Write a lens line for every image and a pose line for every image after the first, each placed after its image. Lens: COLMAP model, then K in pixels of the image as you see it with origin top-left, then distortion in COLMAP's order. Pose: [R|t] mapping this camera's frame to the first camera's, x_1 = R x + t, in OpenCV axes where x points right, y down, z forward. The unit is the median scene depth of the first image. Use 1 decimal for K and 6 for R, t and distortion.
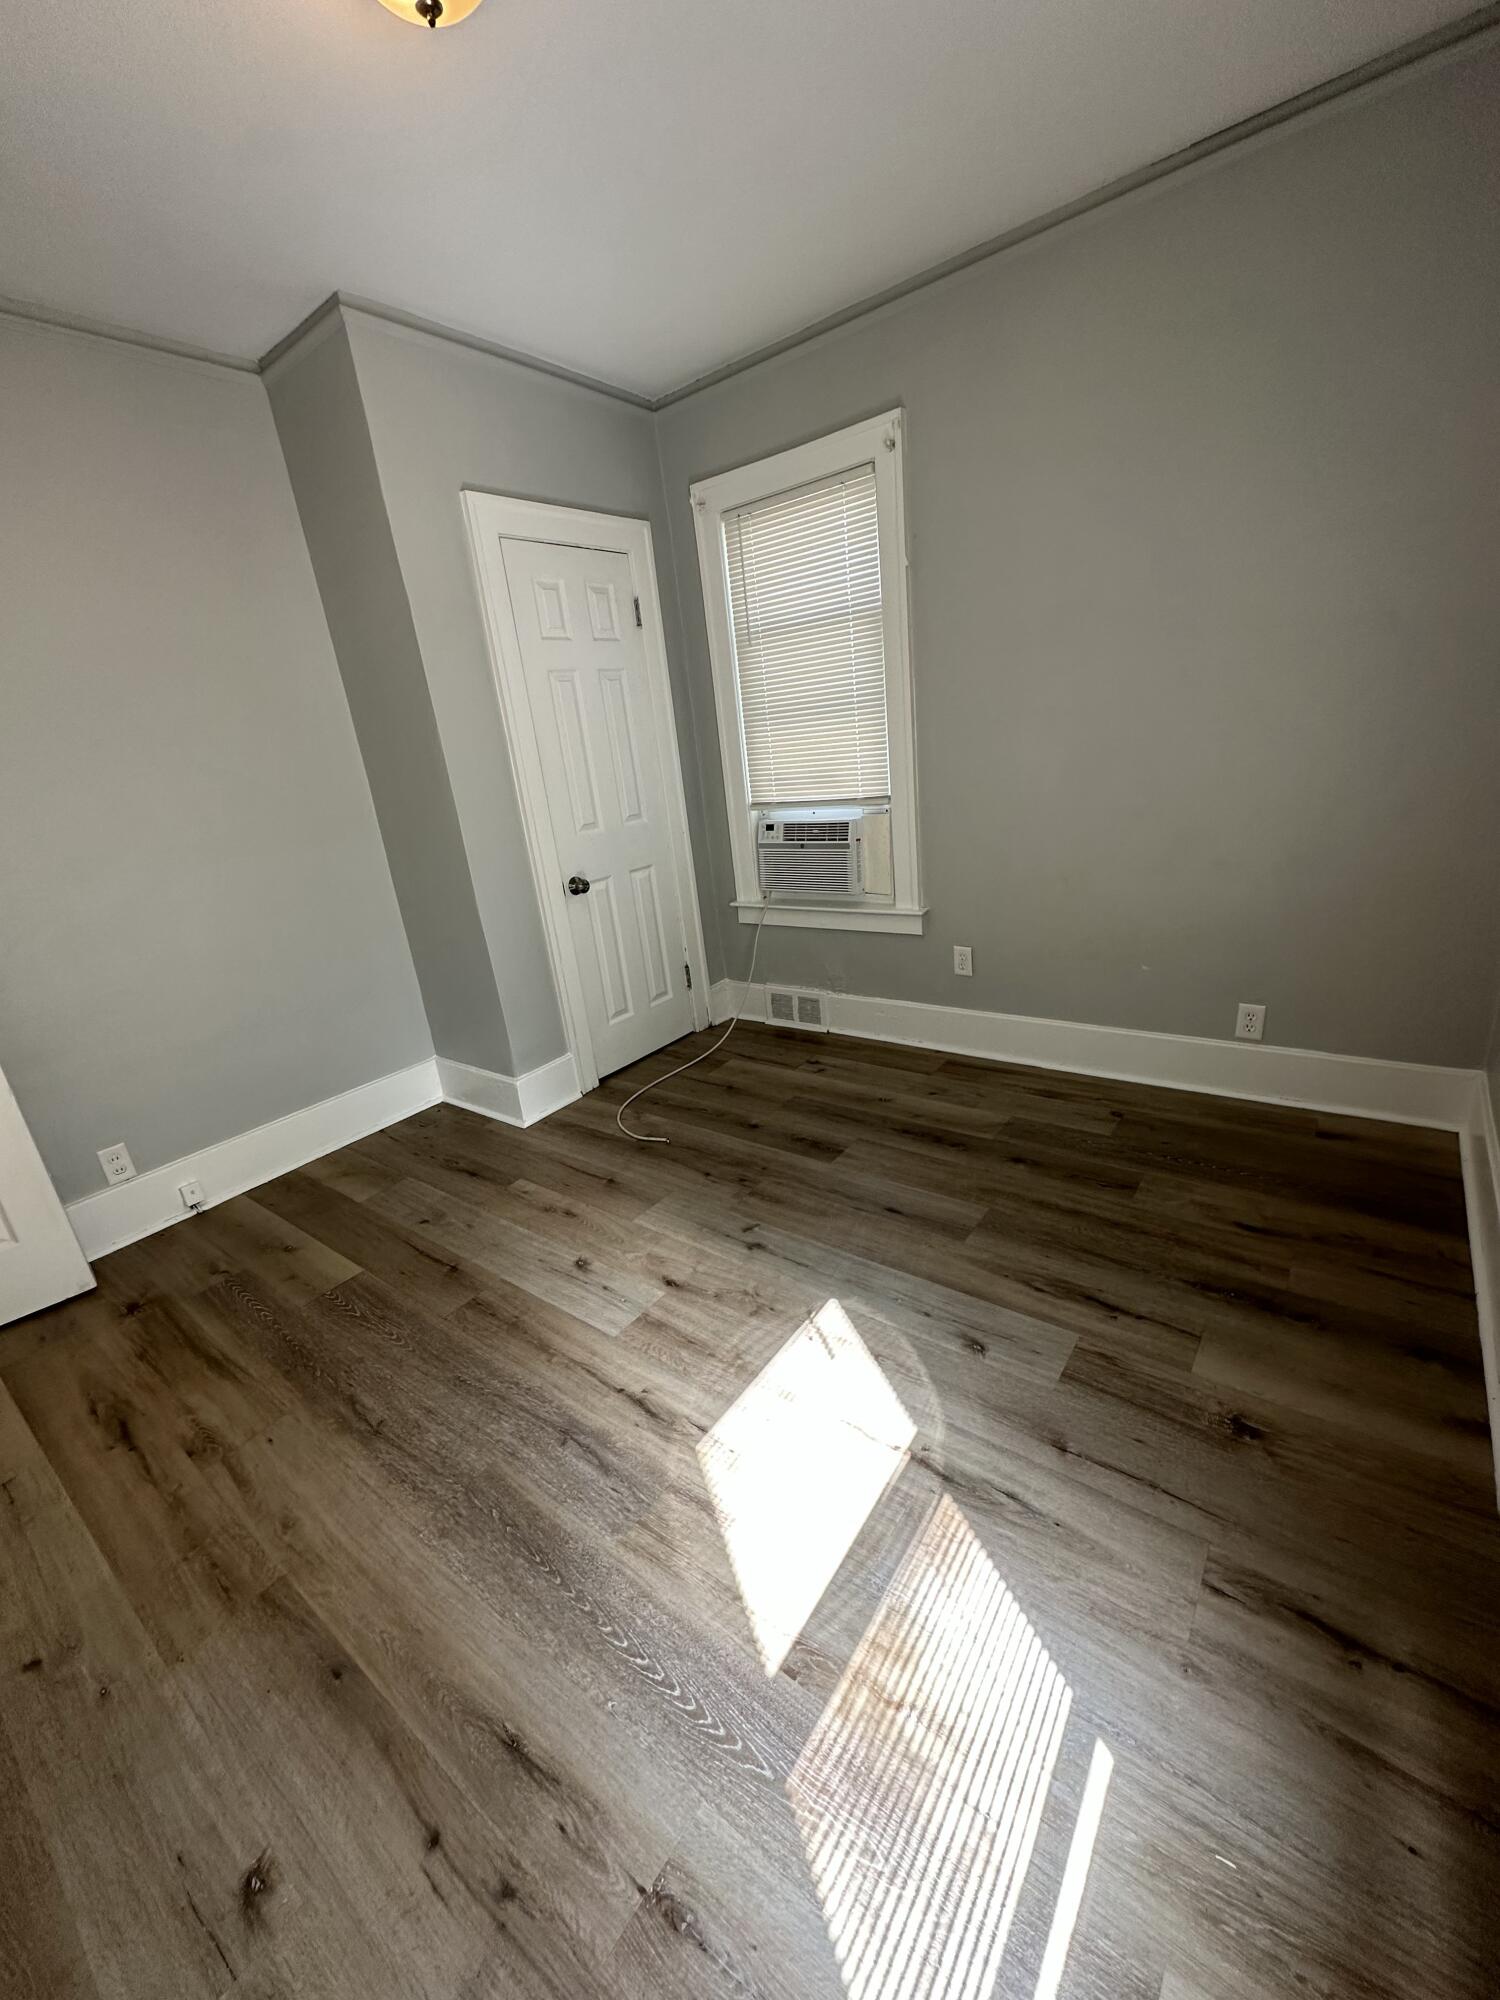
lens RADIAL K [[804.3, 0, 748.5], [0, 804.3, 998.4], [0, 0, 1]] dist [0.000220, -0.000325]
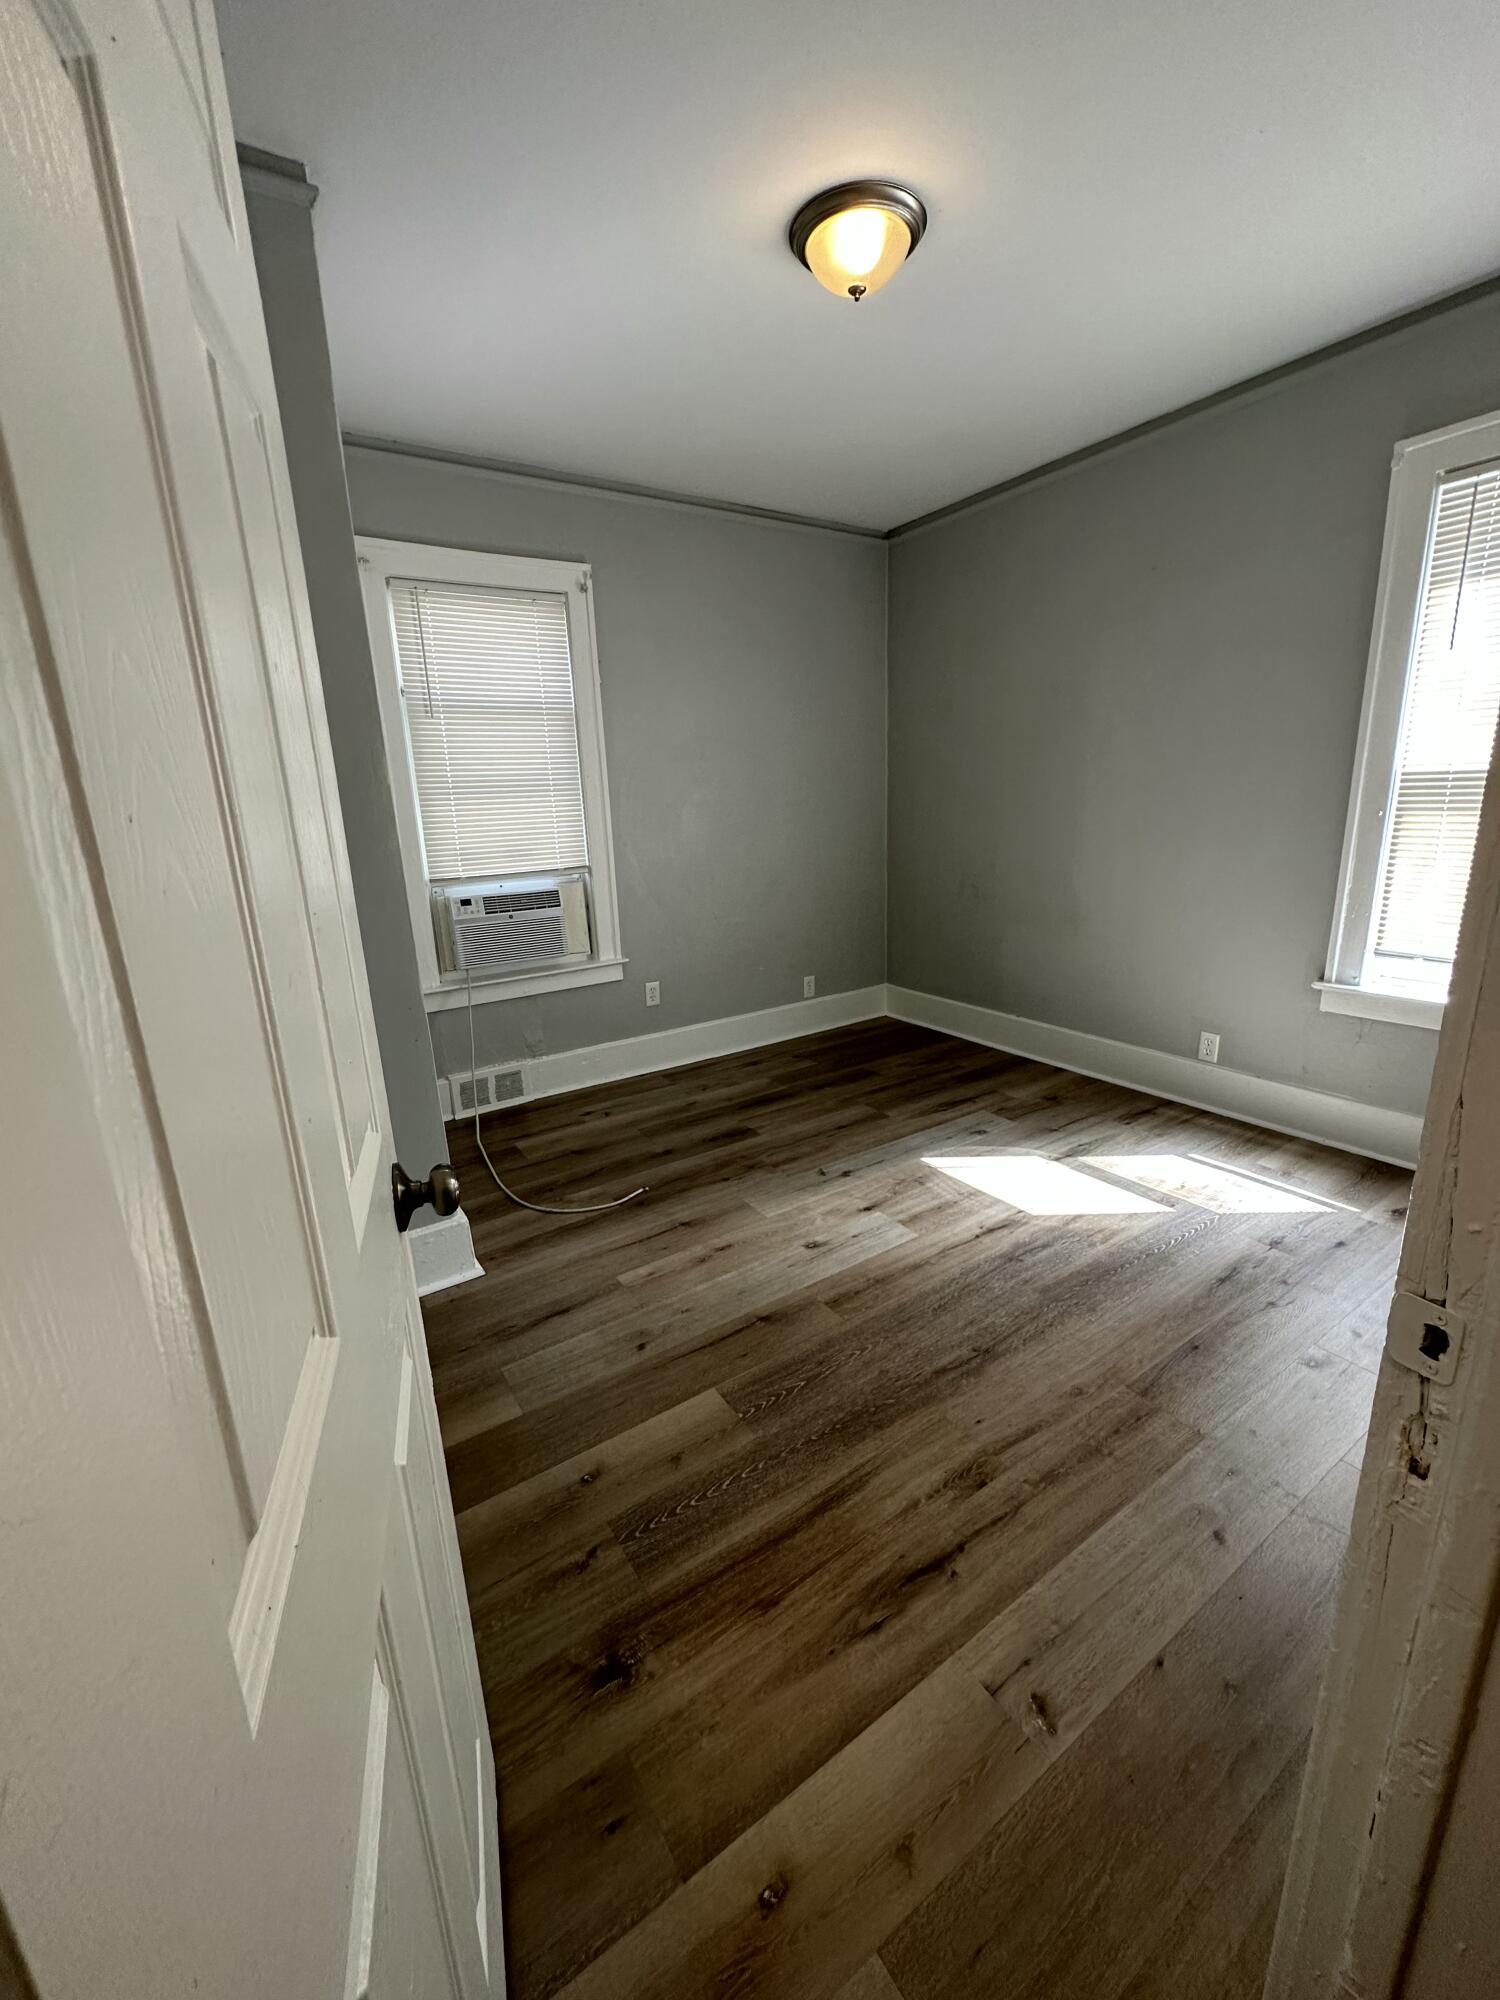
lens RADIAL K [[804.3, 0, 756.2], [0, 804.3, 998.3], [0, 0, 1]] dist [0.000220, -0.000325]
pose [[0.322899, -0.138741, 0.936209, -1.209702], [0.299252, 0.953414, 0.038079, -0.055736], [-0.897878, 0.267867, 0.349375, 0.594055]]
